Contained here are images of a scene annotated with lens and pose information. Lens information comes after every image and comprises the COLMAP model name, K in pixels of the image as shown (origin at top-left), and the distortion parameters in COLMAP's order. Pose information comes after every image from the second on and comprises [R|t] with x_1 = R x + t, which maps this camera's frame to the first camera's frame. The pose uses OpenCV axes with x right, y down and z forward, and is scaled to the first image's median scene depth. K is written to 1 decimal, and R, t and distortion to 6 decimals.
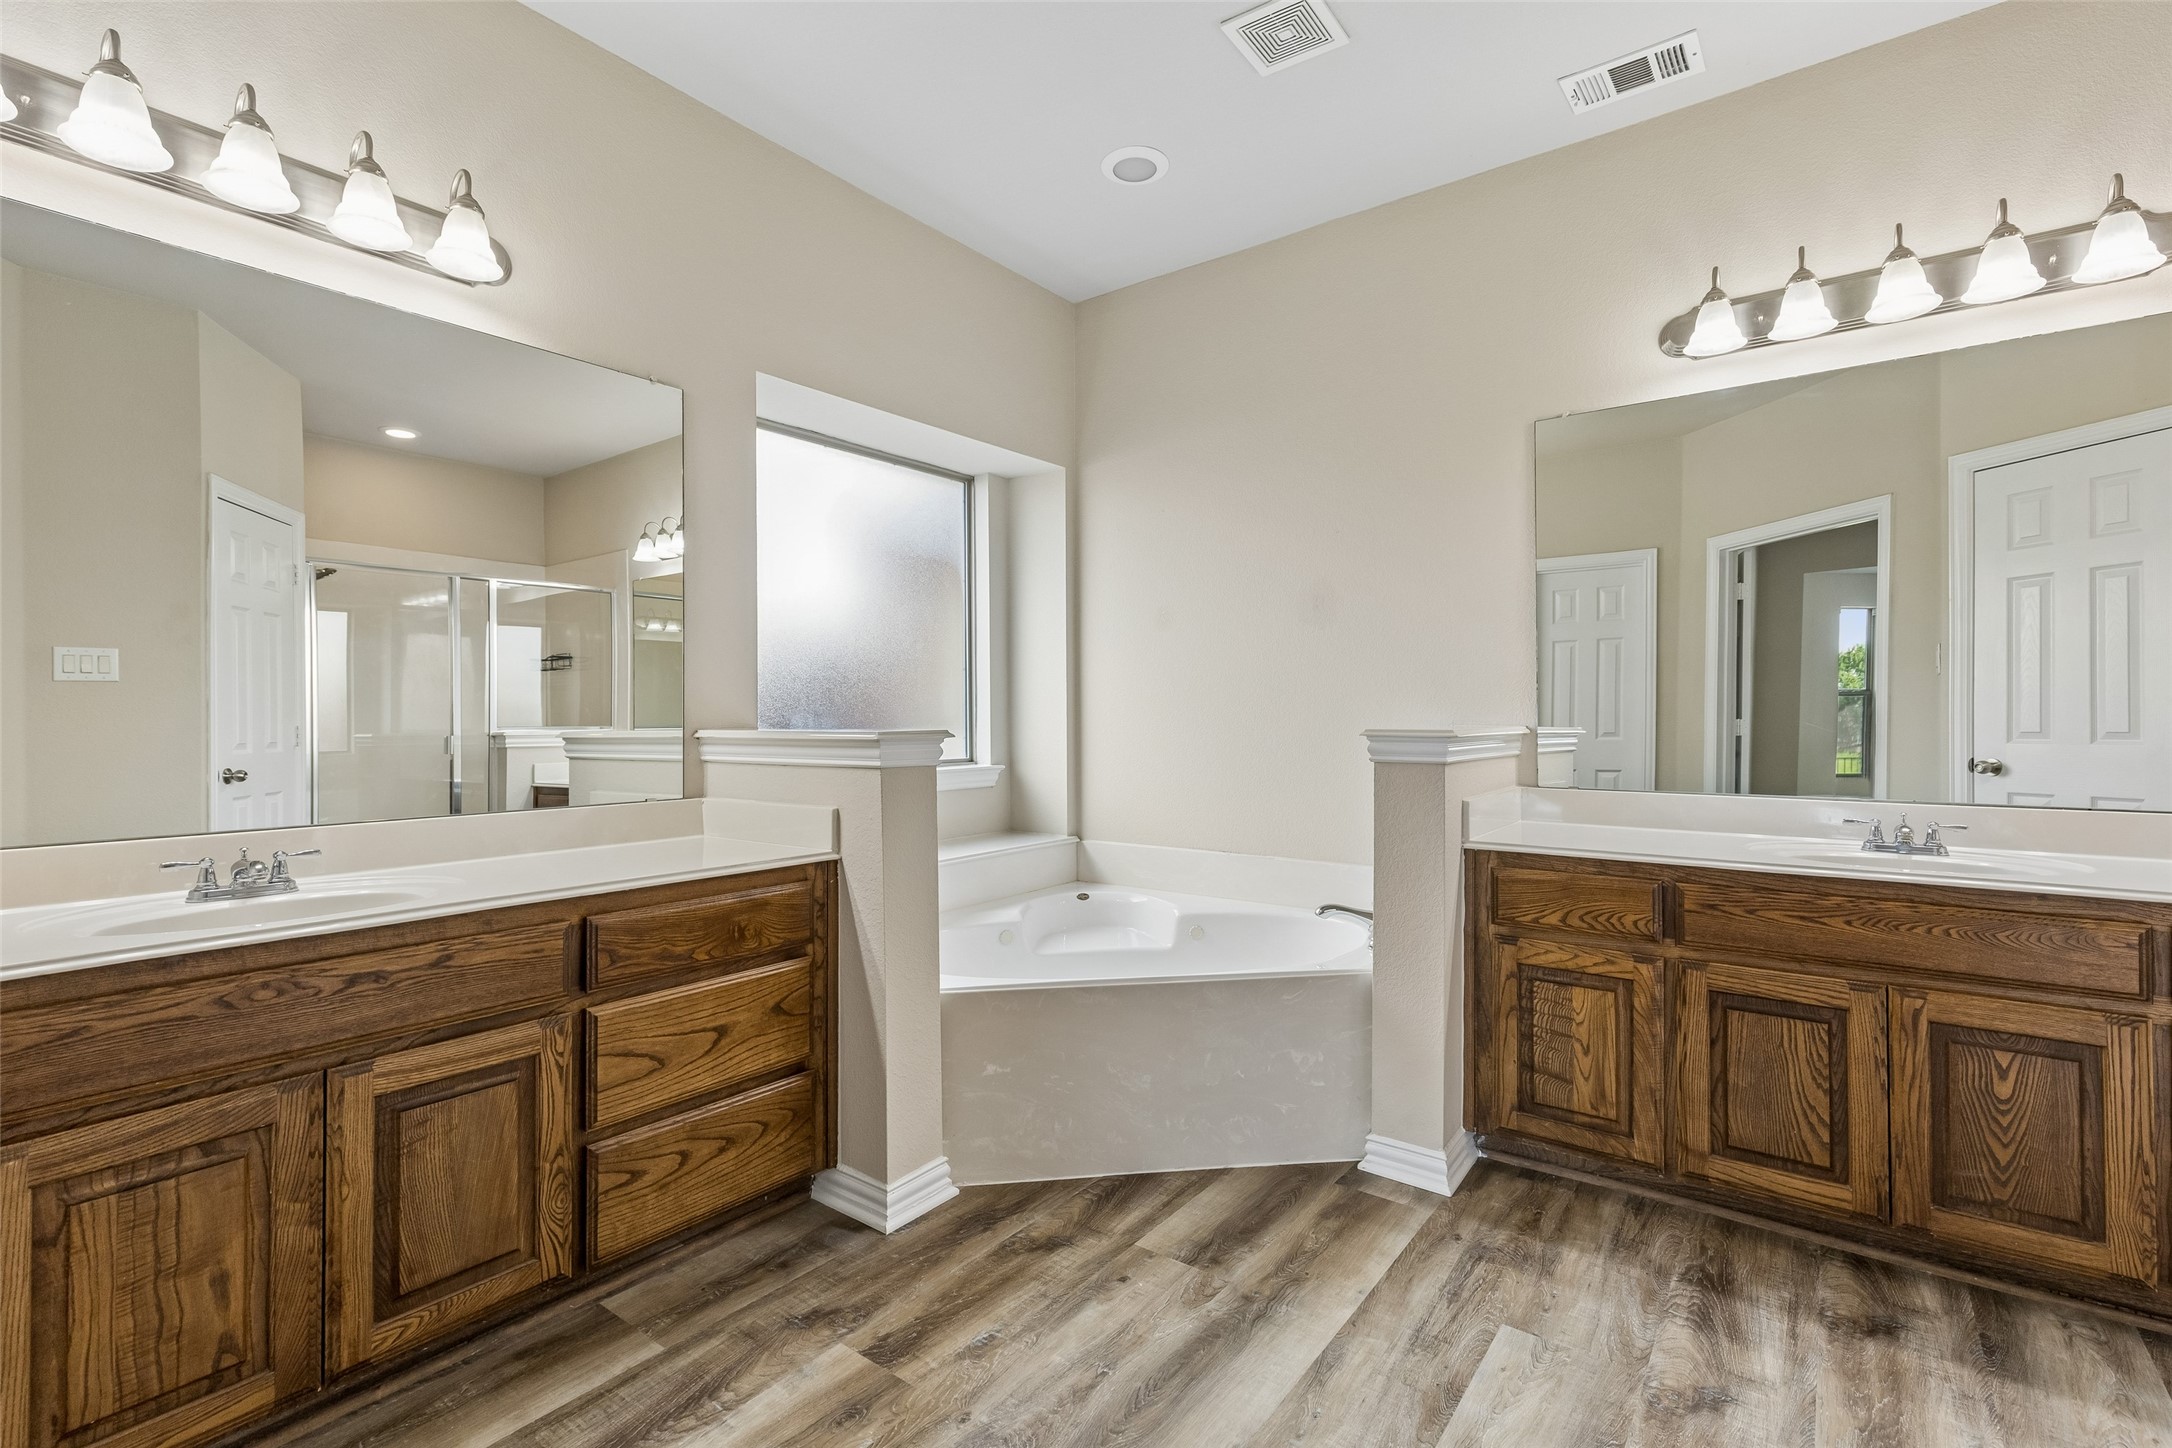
lens RADIAL K [[988.8, 0, 1091.2], [0, 988.8, 705.8], [0, 0, 1]] dist [0.007421, -0.001137]
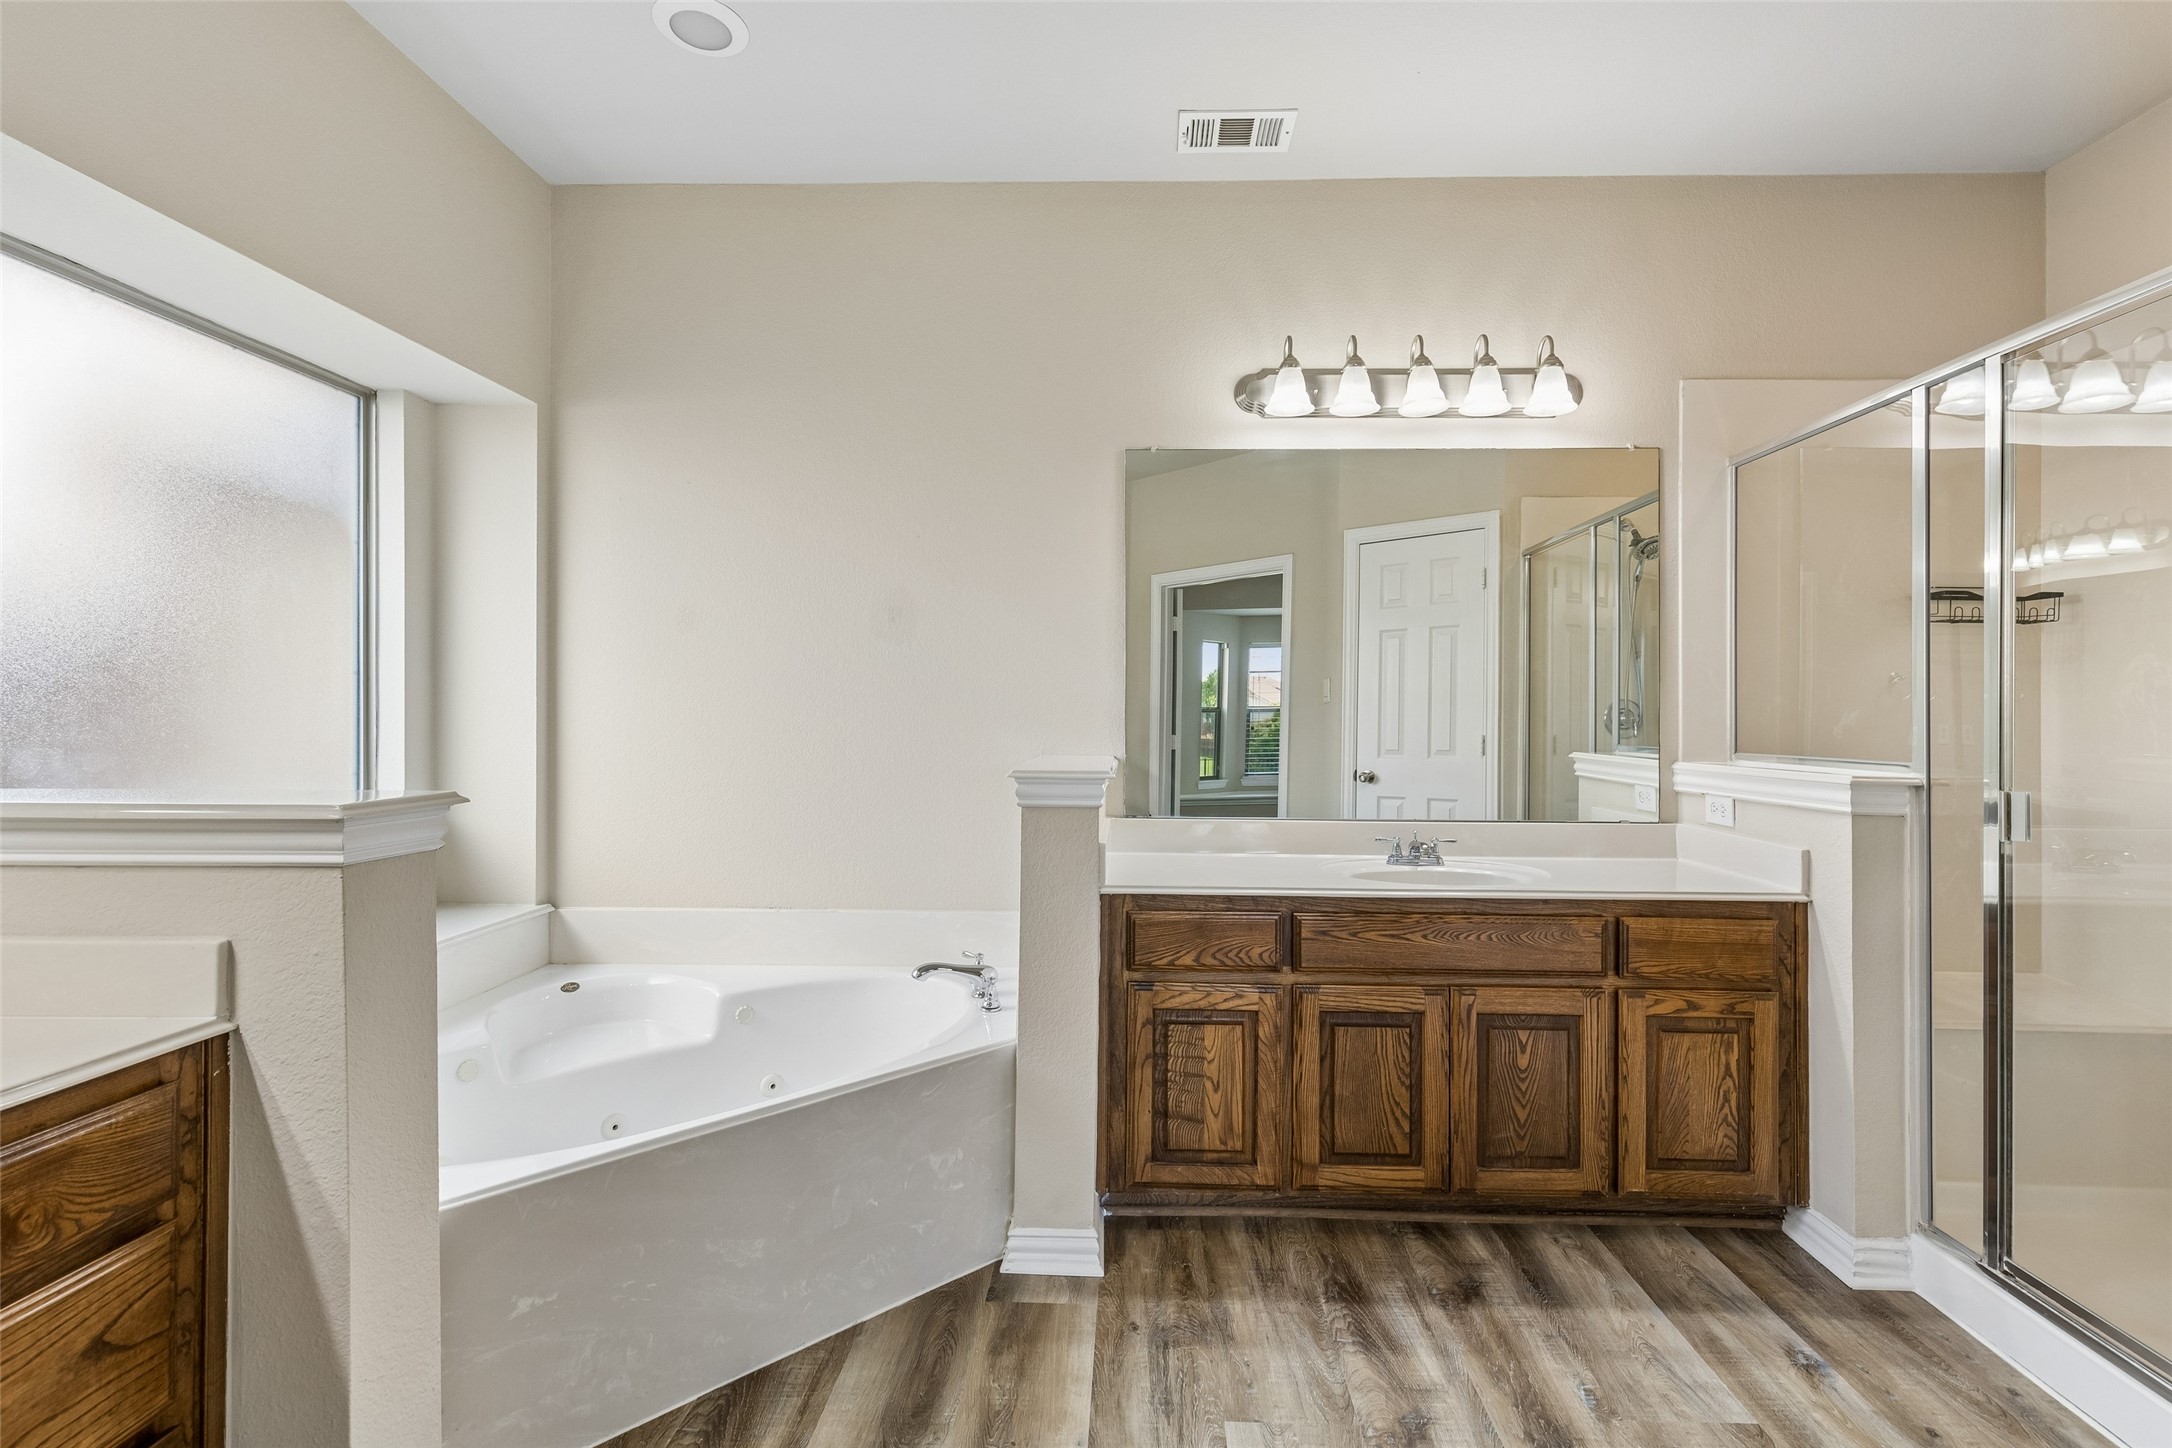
lens RADIAL K [[988.8, 0, 1108.4], [0, 988.8, 712.8], [0, 0, 1]] dist [0.007421, -0.001137]
pose [[0.816150, 0.010037, 0.577753, -0.177327], [-0.014313, 0.999894, 0.002848, -0.033416], [-0.577663, -0.010593, 0.816207, 0.255254]]
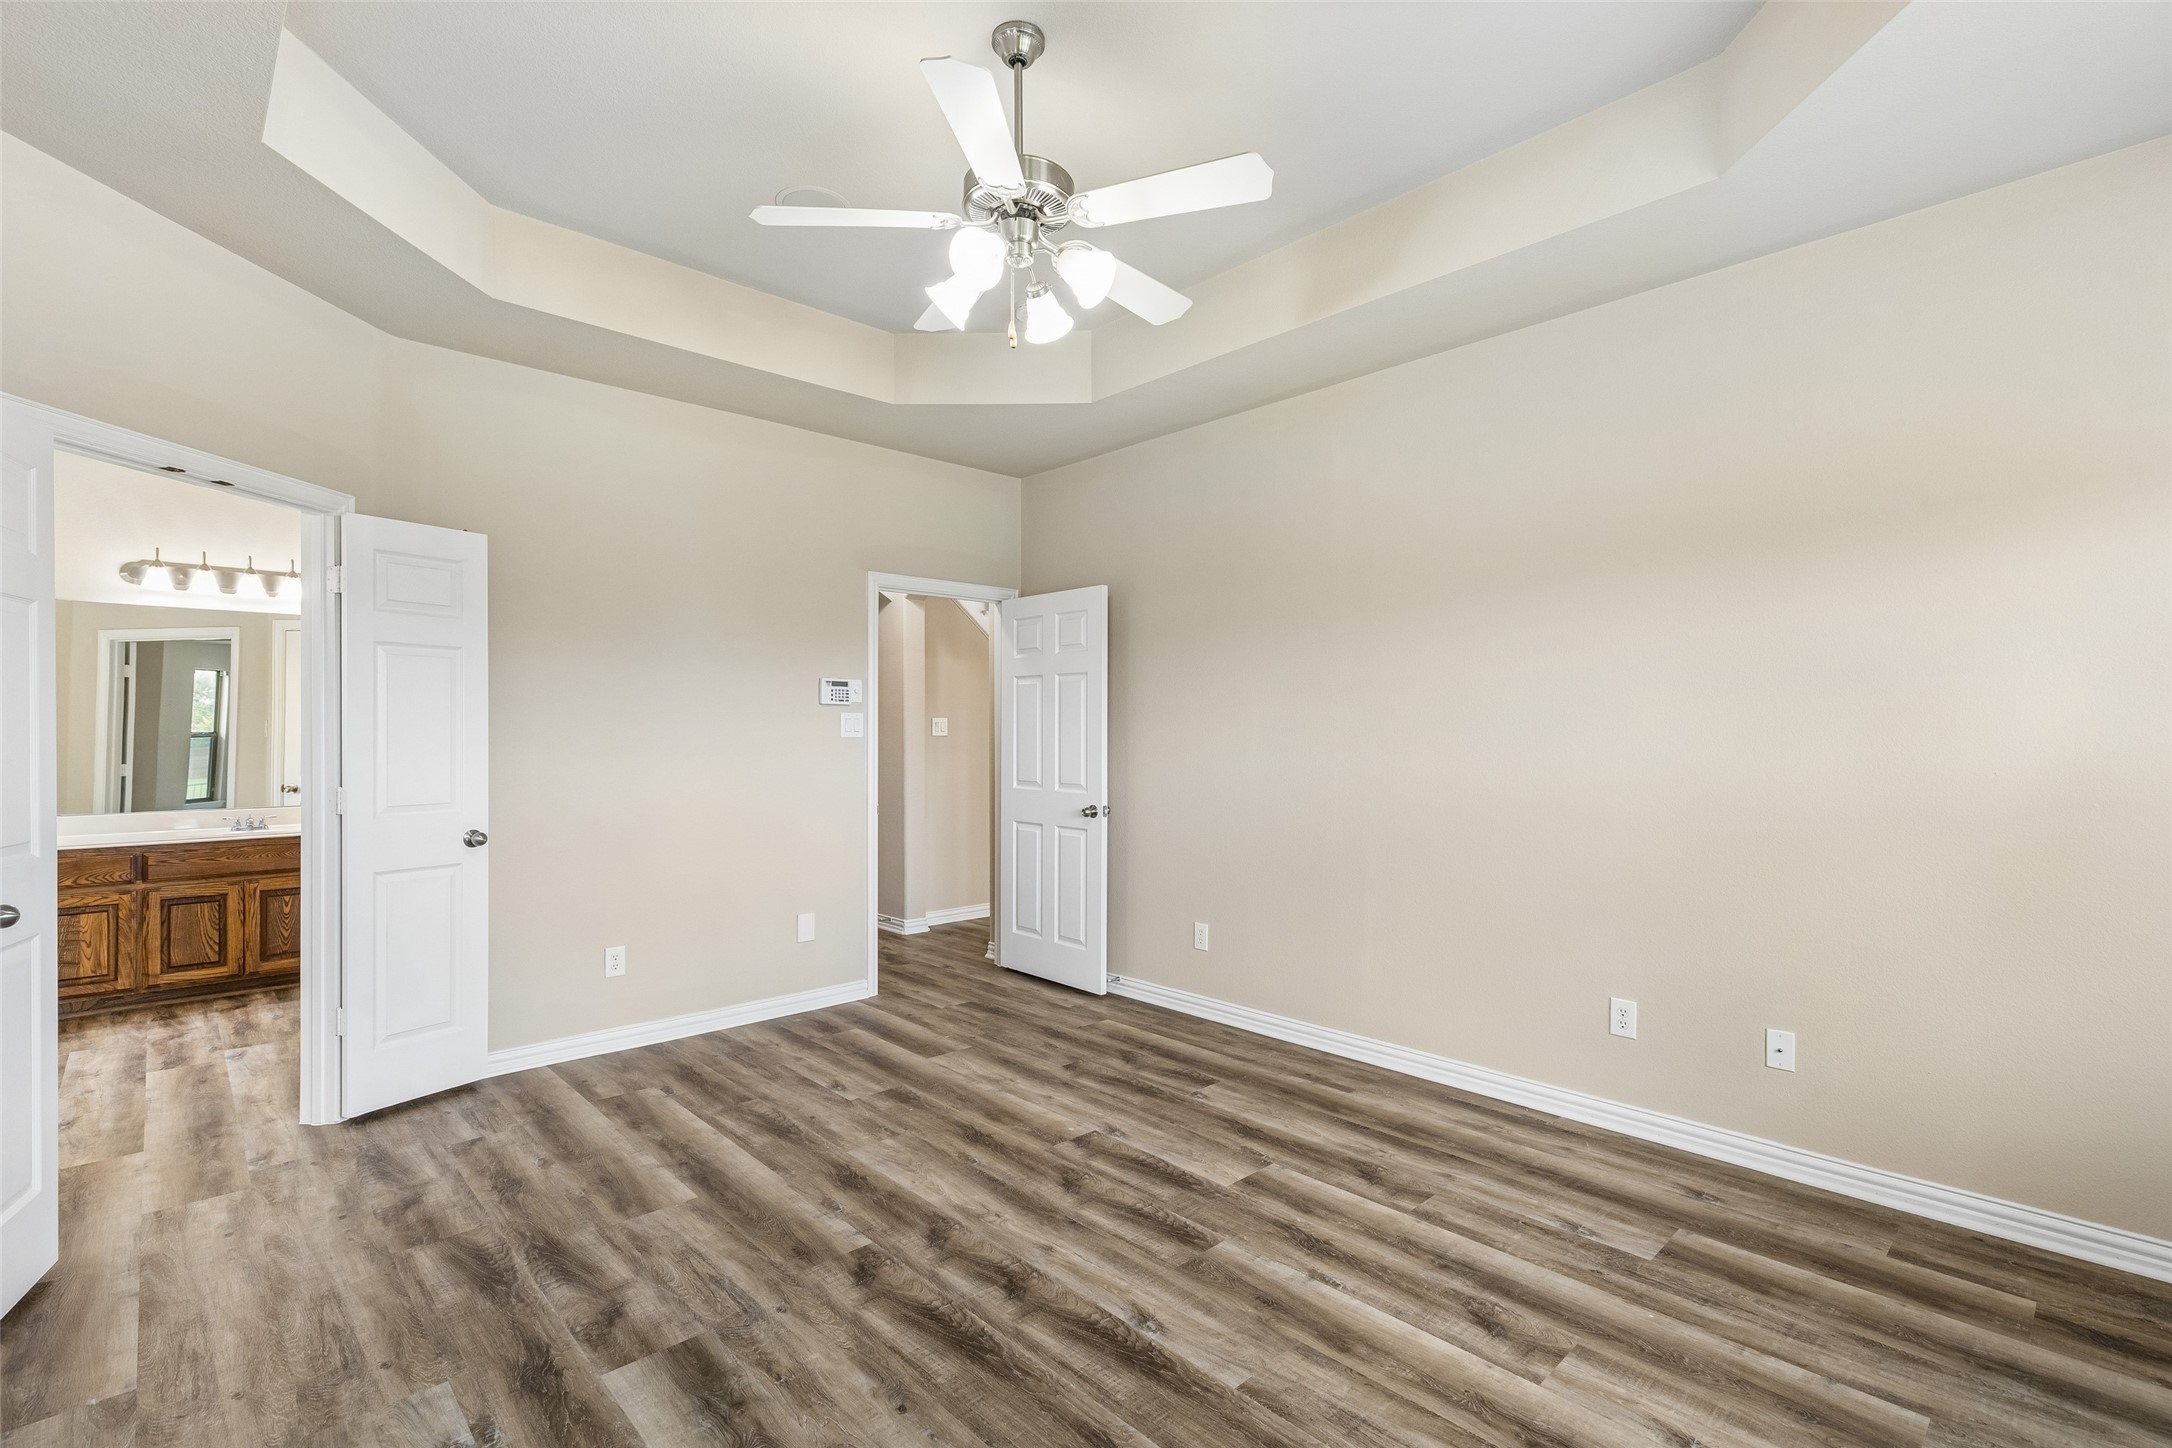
lens RADIAL K [[988.8, 0, 1069.6], [0, 988.8, 719.8], [0, 0, 1]] dist [0.007421, -0.001137]
pose [[0.185090, 0.009600, 0.982675, -1.130884], [-0.002000, 0.999954, -0.009392, -0.091529], [-0.982720, -0.000227, 0.185100, -1.335454]]
